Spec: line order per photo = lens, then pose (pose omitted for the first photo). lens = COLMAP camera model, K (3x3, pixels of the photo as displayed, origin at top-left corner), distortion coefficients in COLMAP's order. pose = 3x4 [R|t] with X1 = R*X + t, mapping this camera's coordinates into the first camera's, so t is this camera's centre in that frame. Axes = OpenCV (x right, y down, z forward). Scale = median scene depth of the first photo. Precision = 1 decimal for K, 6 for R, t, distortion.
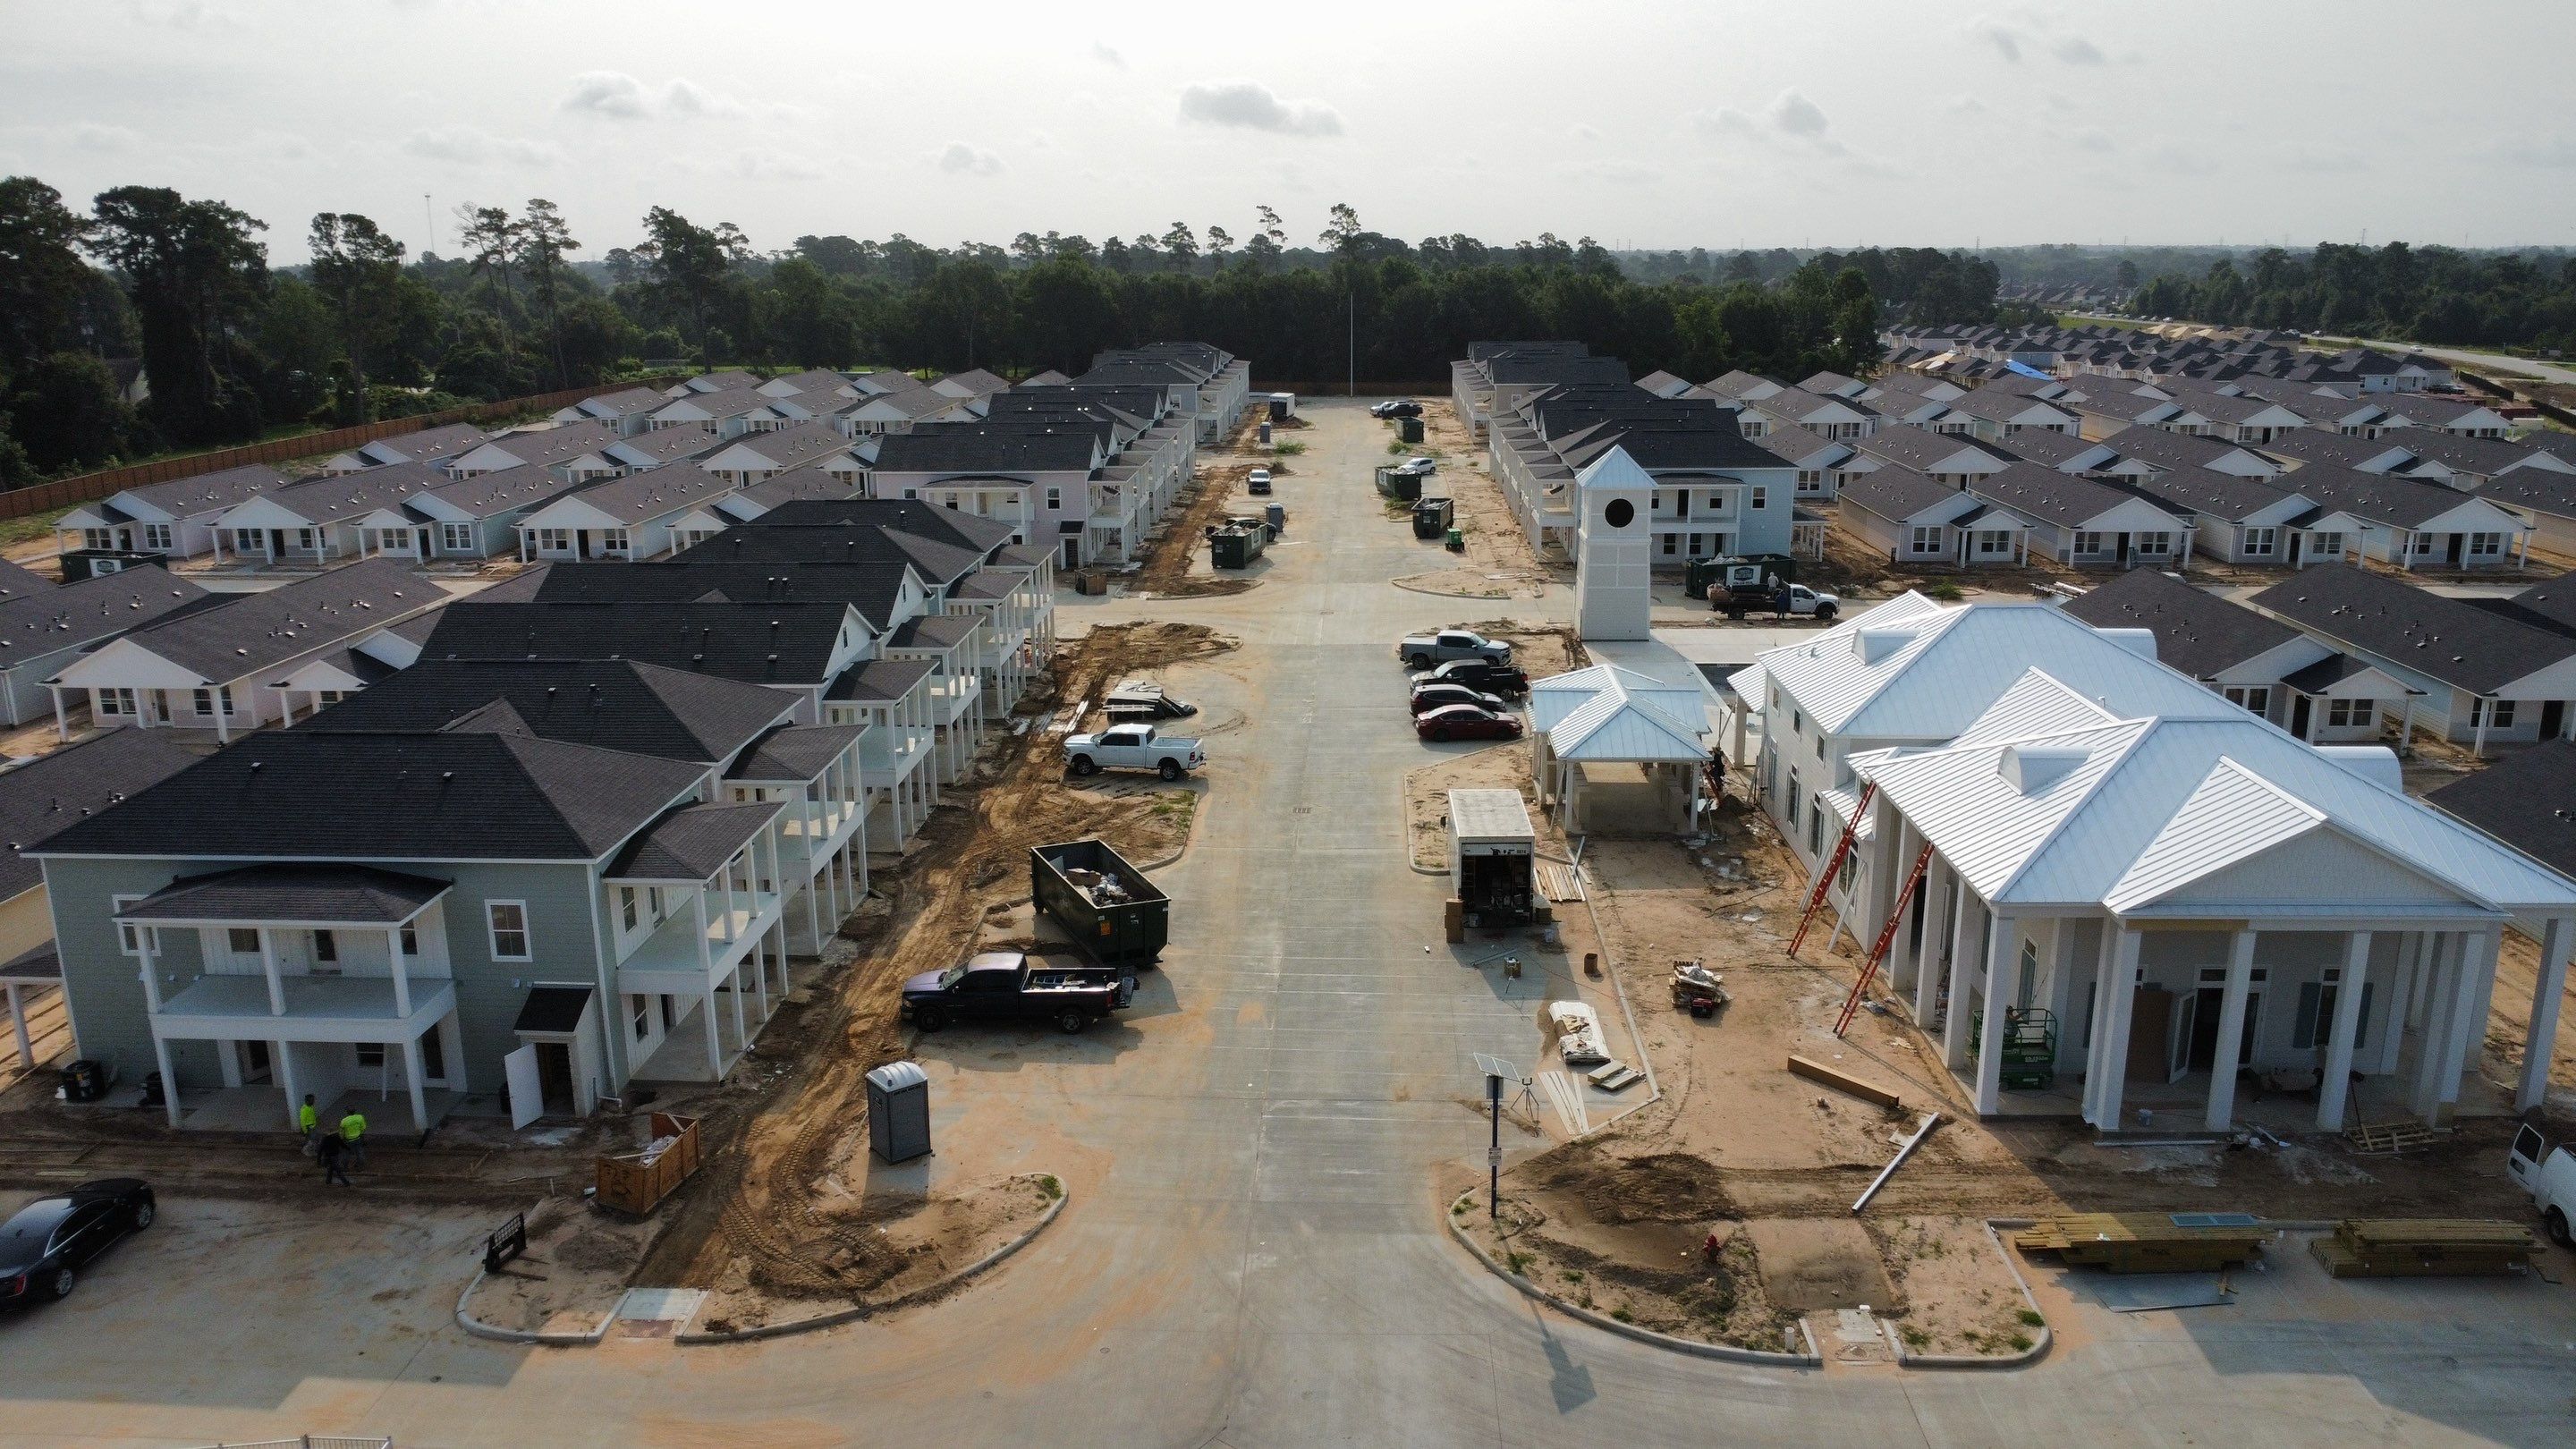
lens RADIAL K [[1869.2, 0, 1276.1], [0, 1869.2, 738.6], [0, 0, 1]] dist [-0.033472, -0.000152]
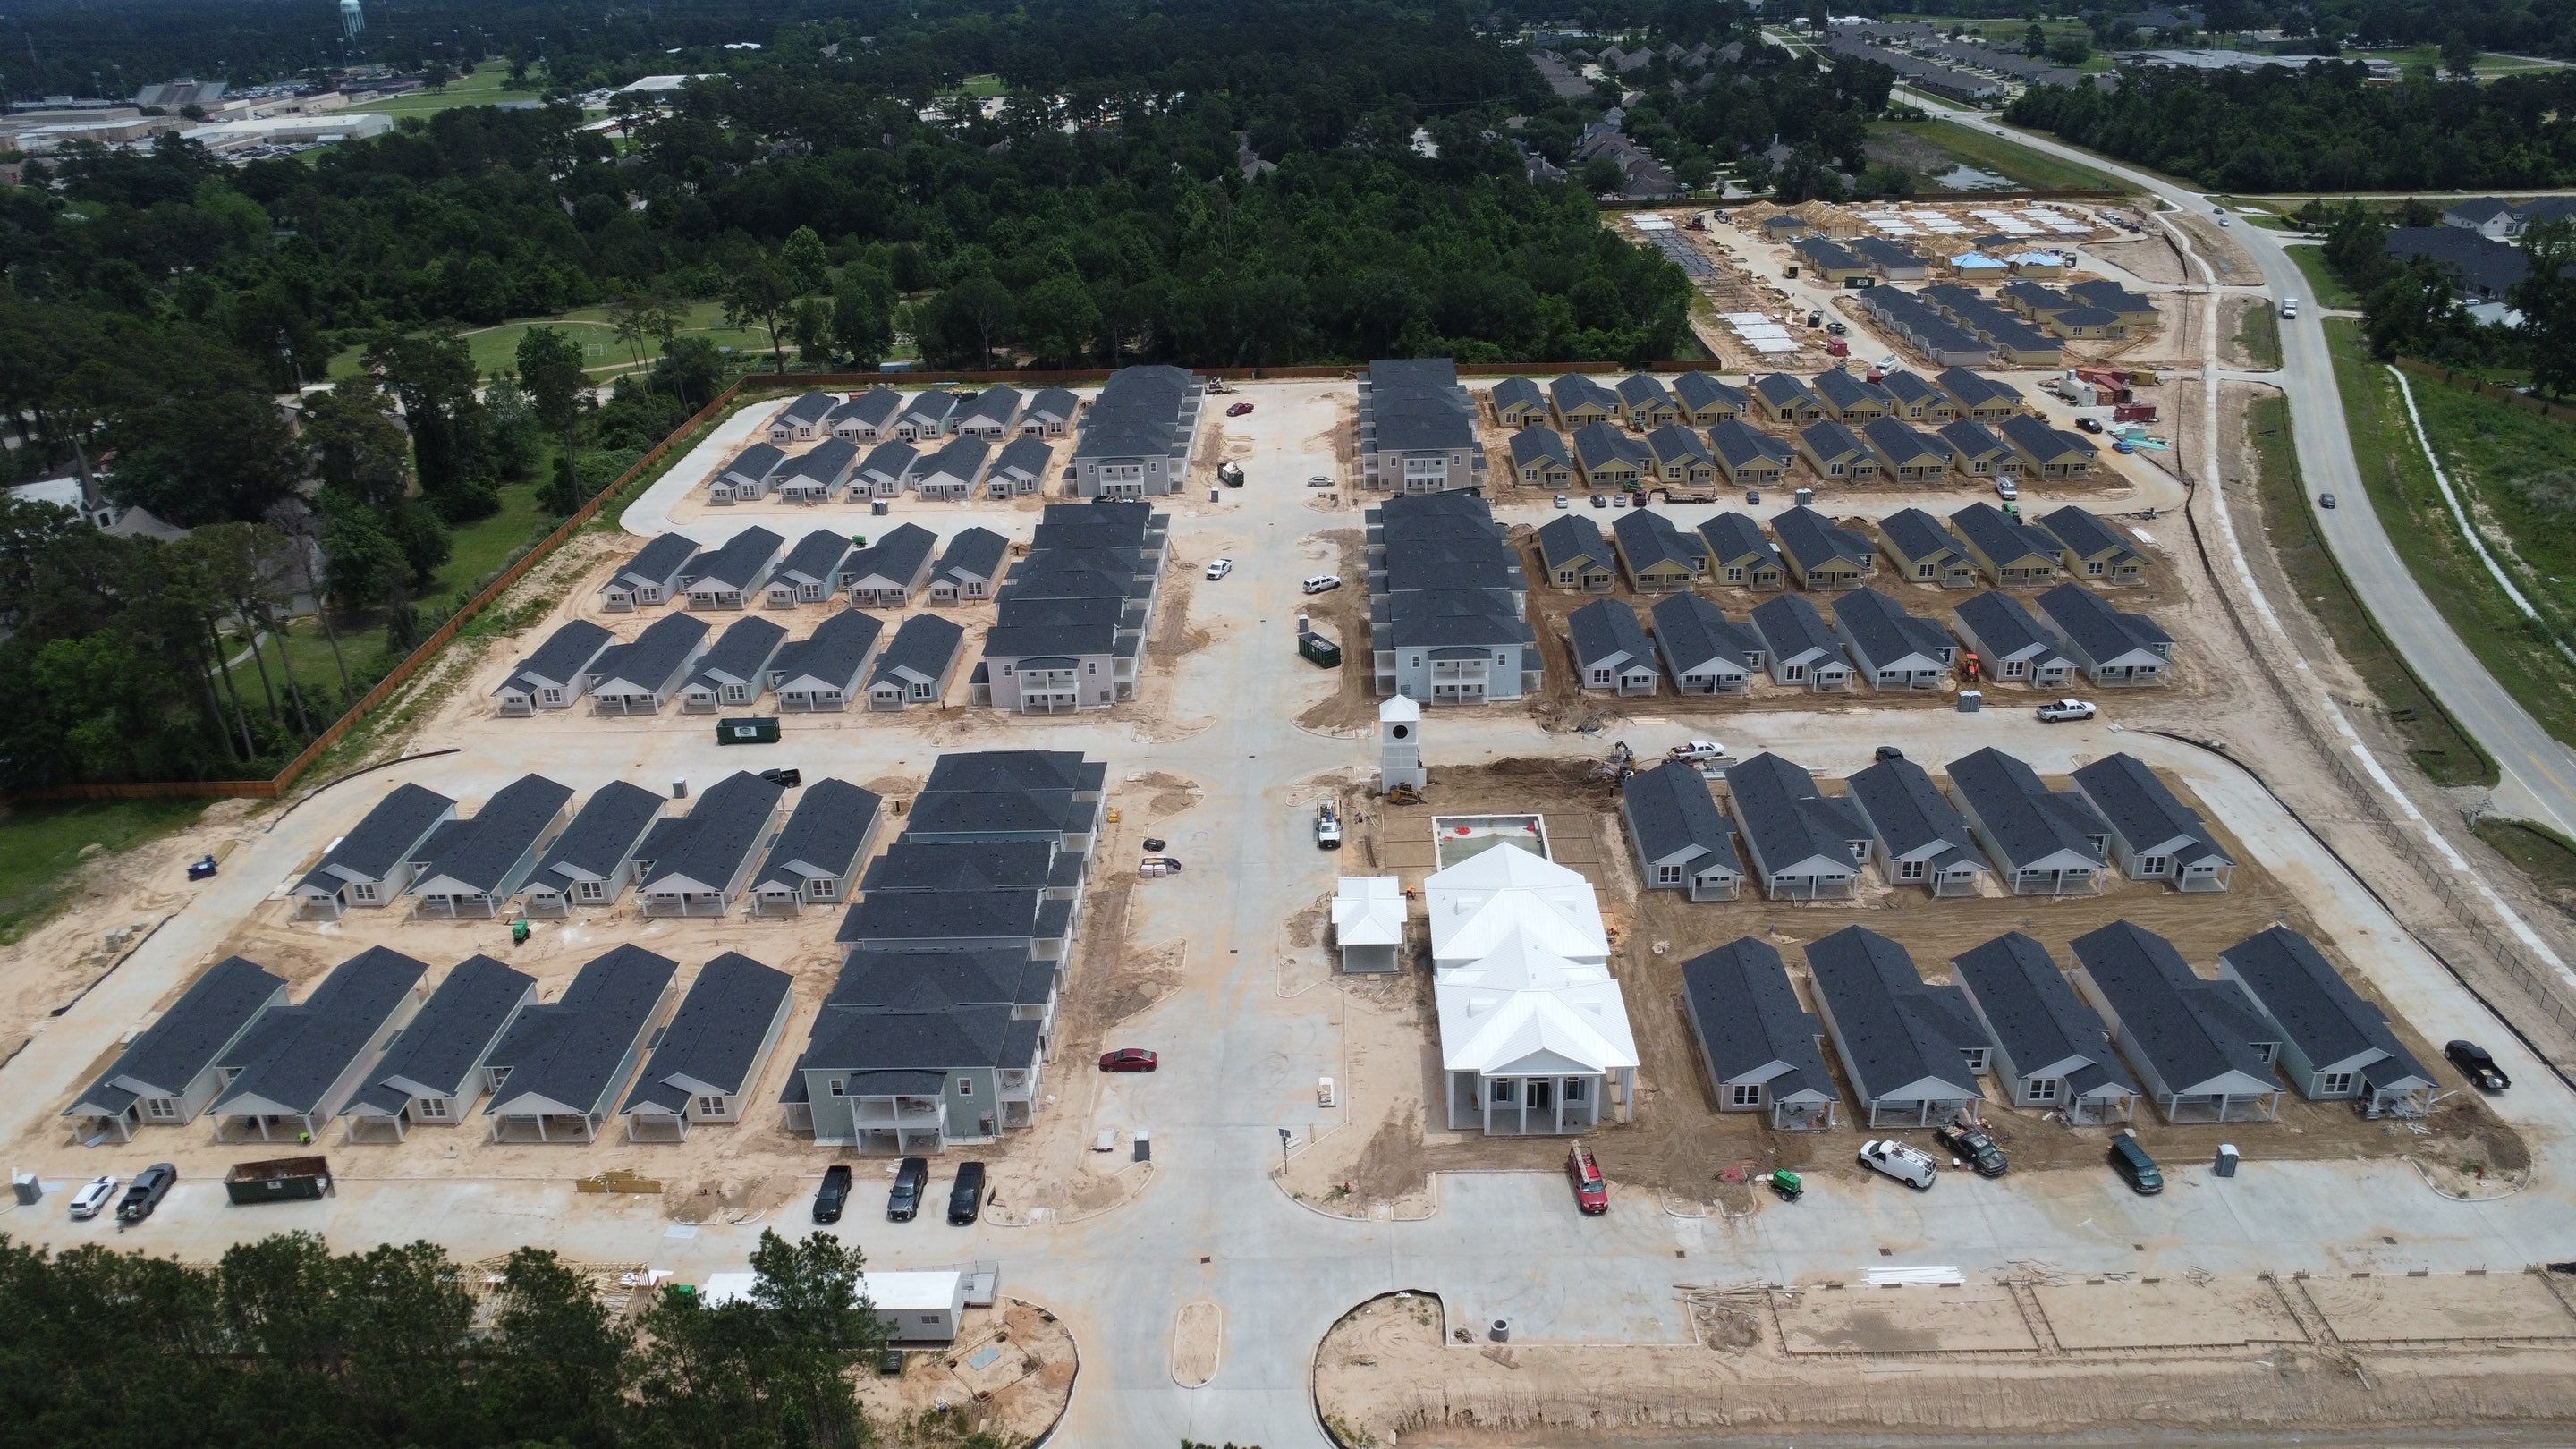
lens RADIAL K [[1869.2, 0, 1275.9], [0, 1869.2, 735.1], [0, 0, 1]] dist [-0.033472, -0.000152]
pose [[0.999406, -0.032989, 0.009971, 0.028927], [0.030859, 0.985425, 0.167285, -0.336789], [-0.015344, -0.166878, 0.985858, -0.673963]]
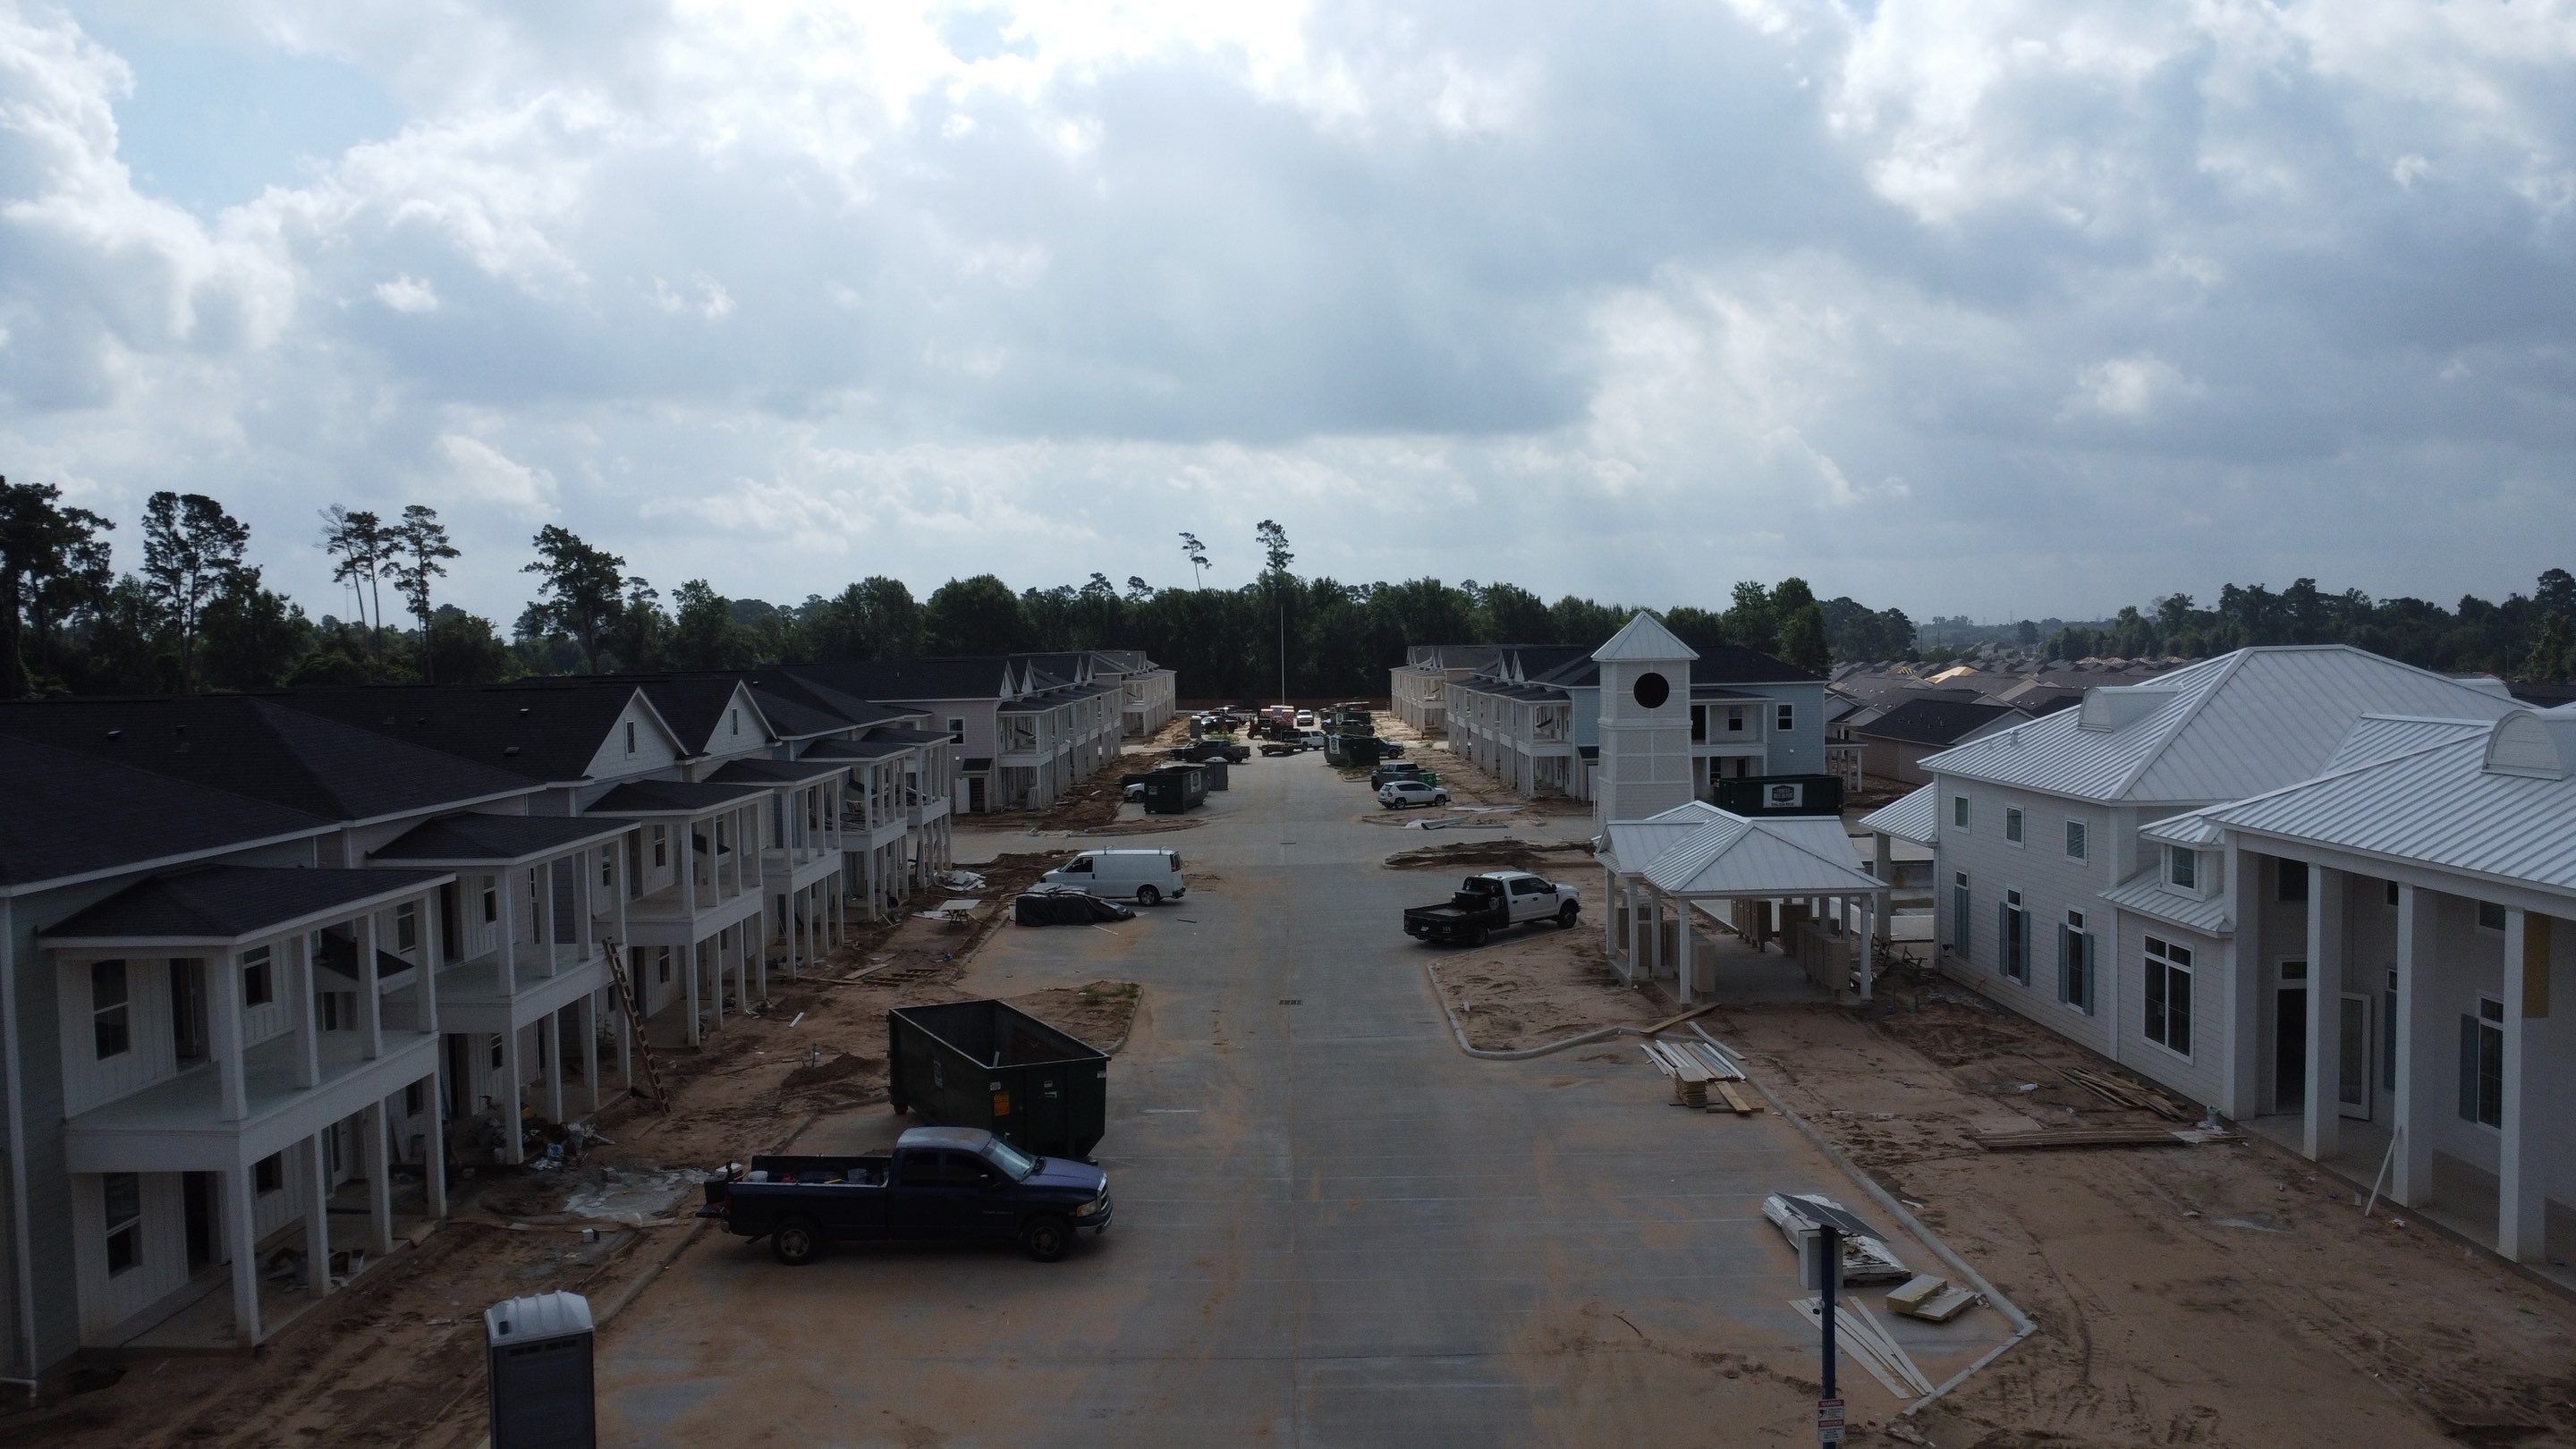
lens RADIAL K [[1869.2, 0, 1275.3], [0, 1869.2, 738.7], [0, 0, 1]] dist [-0.033472, -0.000152]
pose [[0.998939, -0.012024, 0.044460, -0.012312], [0.020846, 0.978822, -0.203649, 0.047168], [-0.041070, 0.204360, 0.978034, 0.164176]]
